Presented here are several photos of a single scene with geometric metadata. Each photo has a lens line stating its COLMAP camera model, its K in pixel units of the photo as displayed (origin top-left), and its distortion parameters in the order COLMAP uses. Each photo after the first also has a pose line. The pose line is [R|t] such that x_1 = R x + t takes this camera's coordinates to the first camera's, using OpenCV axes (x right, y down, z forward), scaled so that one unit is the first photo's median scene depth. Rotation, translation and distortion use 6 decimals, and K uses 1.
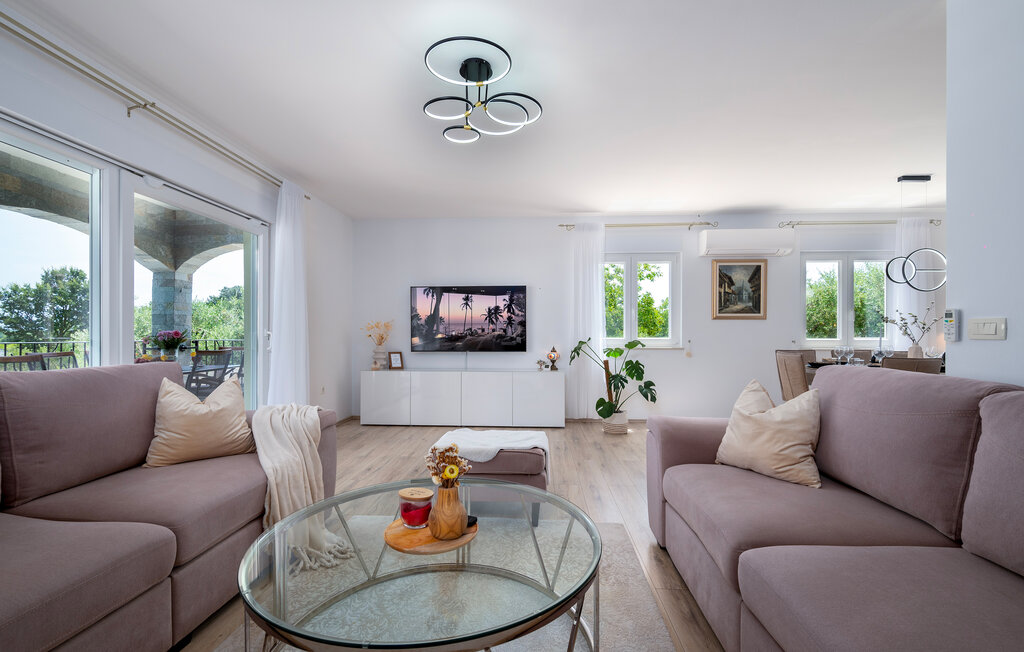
lens RADIAL K [[439.5, 0, 508.5], [0, 439.5, 333.3], [0, 0, 1]] dist [-0.000312, 0.000009]
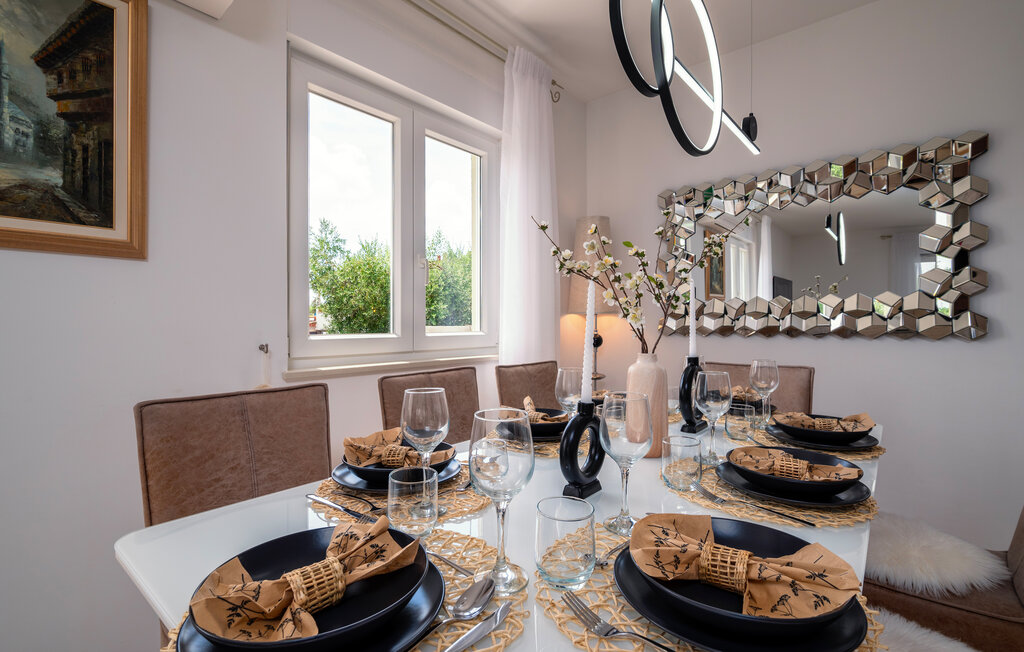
lens RADIAL K [[461.1, 0, 512.0], [0, 461.1, 326.0], [0, 0, 1]] dist [-0.010624, 0.000151]
pose [[0.597694, -0.007107, 0.801693, 0.490574], [0.000523, 0.999964, 0.008475, 0.002770], [-0.801724, -0.004646, 0.597676, 0.673840]]
